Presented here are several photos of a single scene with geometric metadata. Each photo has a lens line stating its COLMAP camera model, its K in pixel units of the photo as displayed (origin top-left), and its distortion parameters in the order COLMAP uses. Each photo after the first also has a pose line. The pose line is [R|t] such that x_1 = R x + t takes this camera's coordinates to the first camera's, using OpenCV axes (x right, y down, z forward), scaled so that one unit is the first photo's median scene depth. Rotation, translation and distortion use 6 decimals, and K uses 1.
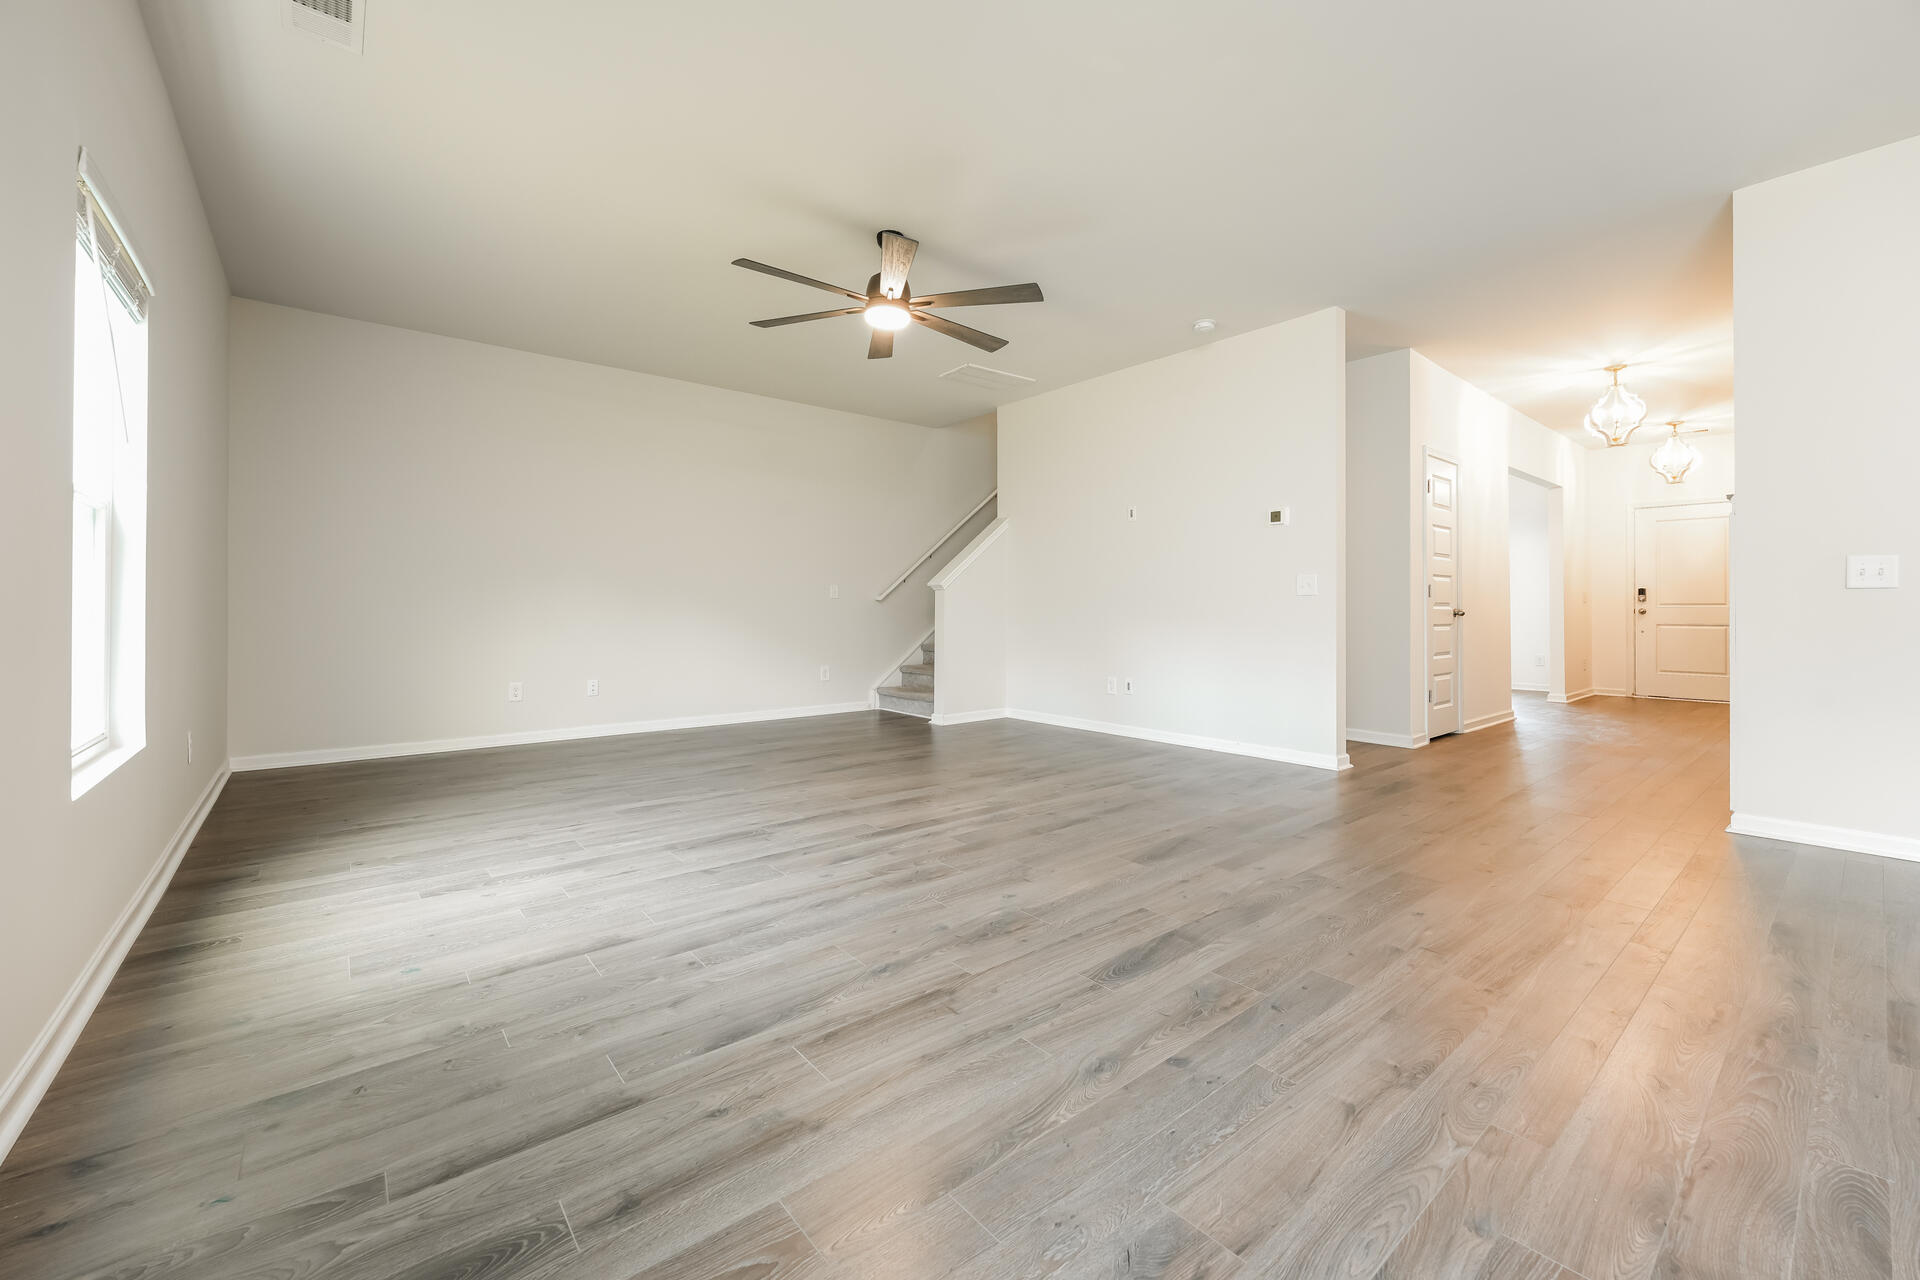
lens RADIAL K [[768.6, 0, 956.0], [0, 768.6, 610.0], [0, 0, 1]] dist [-0.003051, -0.000079]
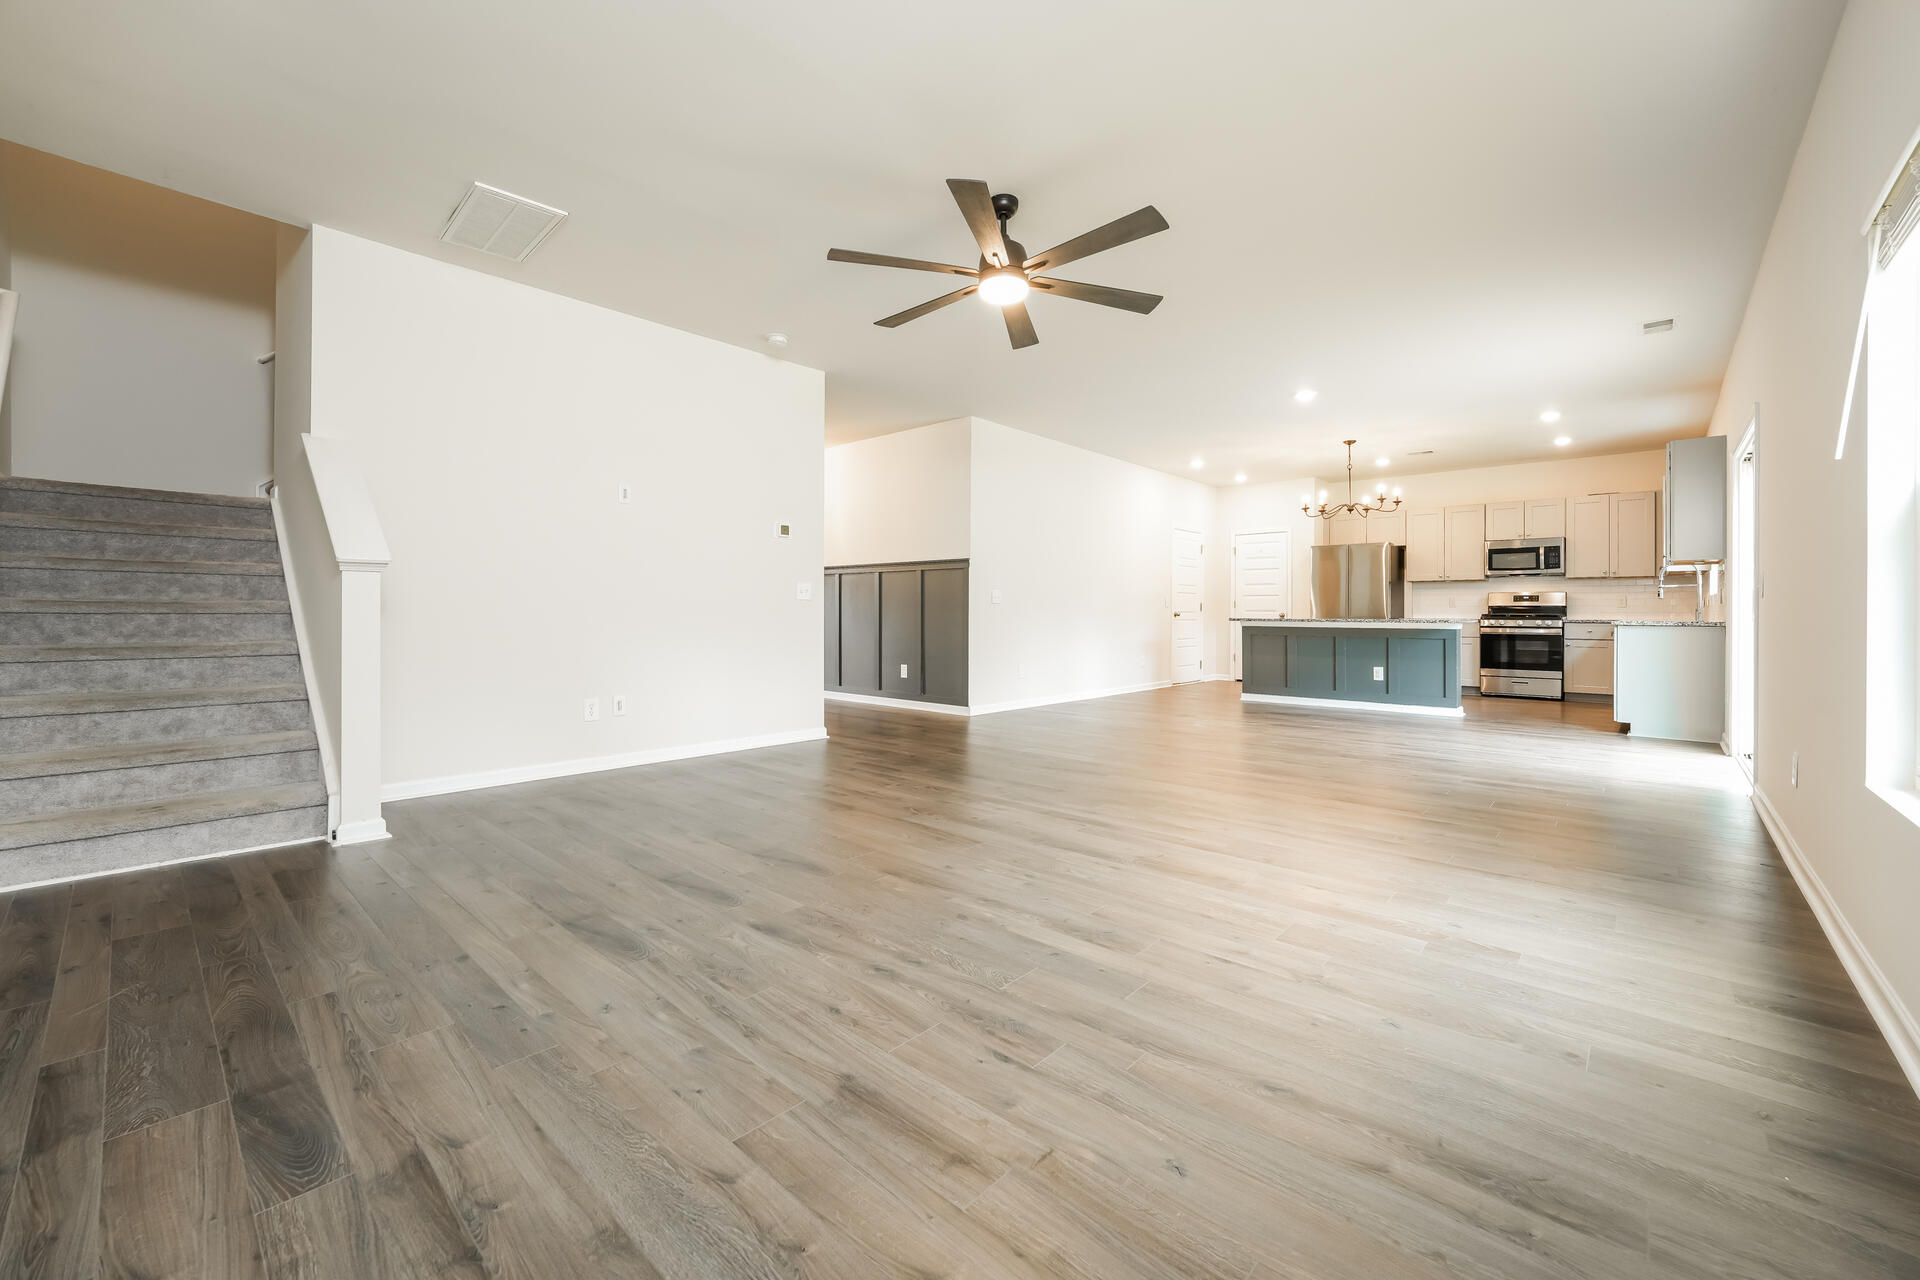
lens RADIAL K [[768.6, 0, 963.8], [0, 768.6, 620.3], [0, 0, 1]] dist [-0.003051, -0.000079]
pose [[-0.155542, -0.011489, 0.987762, -1.597489], [-0.003583, 0.999932, 0.011067, -0.004385], [-0.987823, -0.001818, -0.155573, 1.937585]]
